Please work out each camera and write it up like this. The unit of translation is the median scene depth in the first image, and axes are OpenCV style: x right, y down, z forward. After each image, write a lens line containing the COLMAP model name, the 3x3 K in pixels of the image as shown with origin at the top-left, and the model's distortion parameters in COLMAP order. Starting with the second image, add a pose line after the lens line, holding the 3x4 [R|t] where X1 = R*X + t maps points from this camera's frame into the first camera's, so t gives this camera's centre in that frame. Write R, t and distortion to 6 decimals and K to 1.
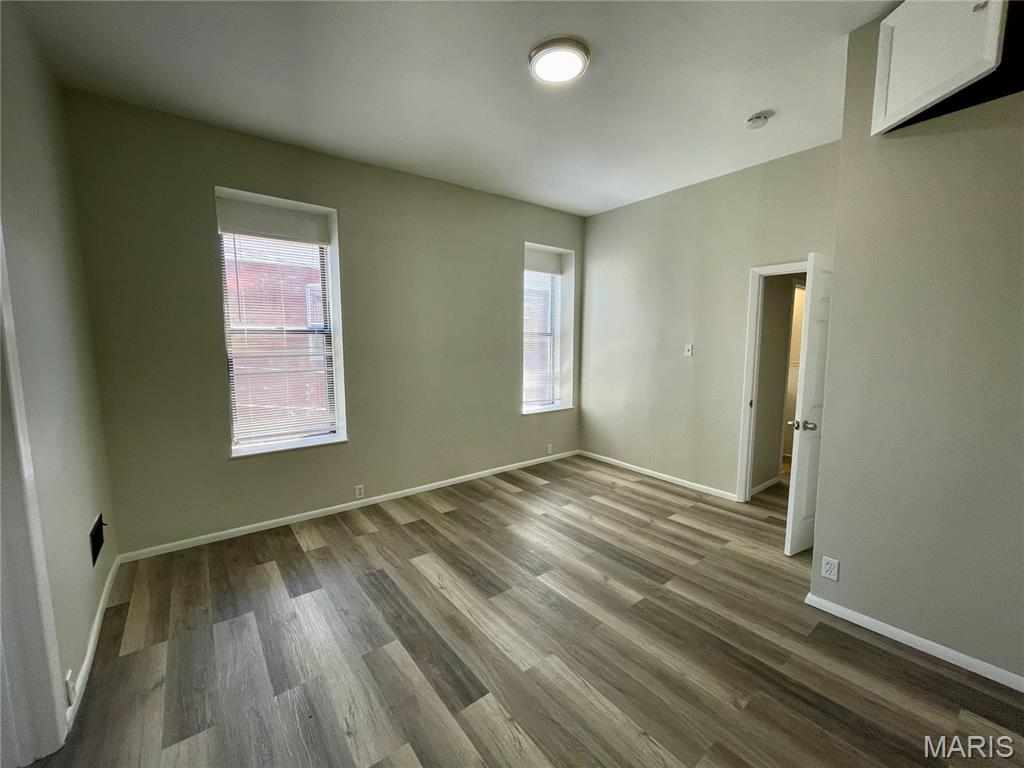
lens RADIAL K [[414.1, 0, 506.1], [0, 414.1, 385.6], [0, 0, 1]] dist [-0.001276, 0.000997]
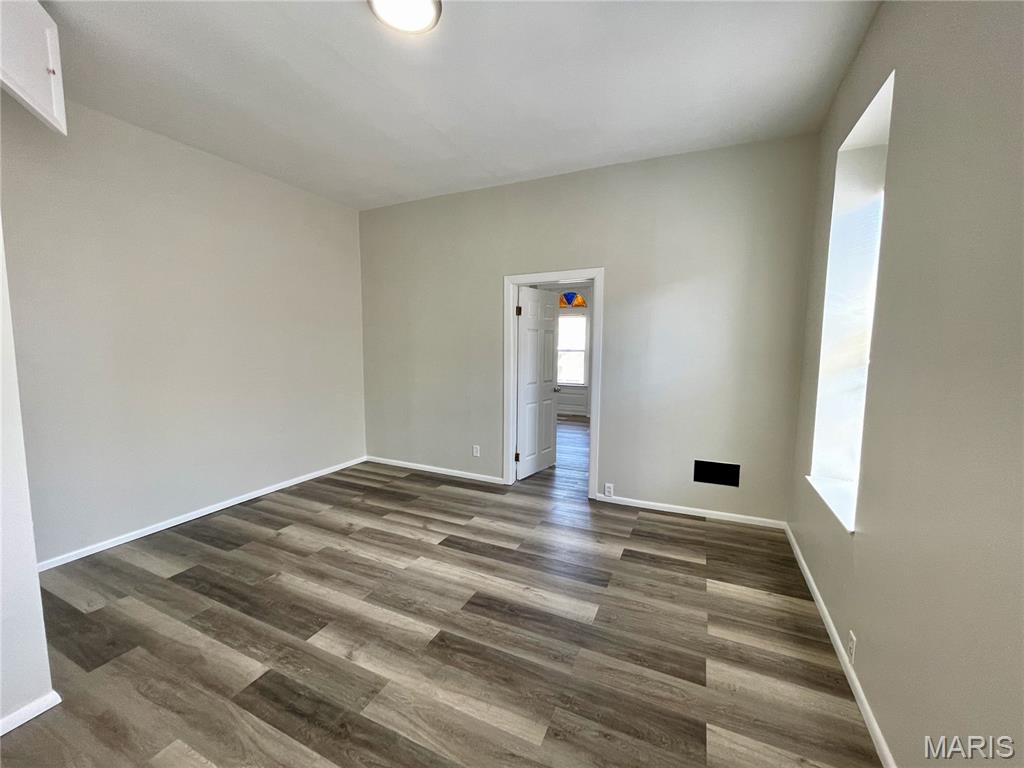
lens RADIAL K [[414.1, 0, 509.9], [0, 414.1, 383.1], [0, 0, 1]] dist [-0.001276, 0.000997]
pose [[-0.885371, 0.044328, -0.462767, 0.342628], [-0.052153, 0.979688, 0.193625, -0.193947], [0.461950, 0.195565, -0.865076, 1.868274]]
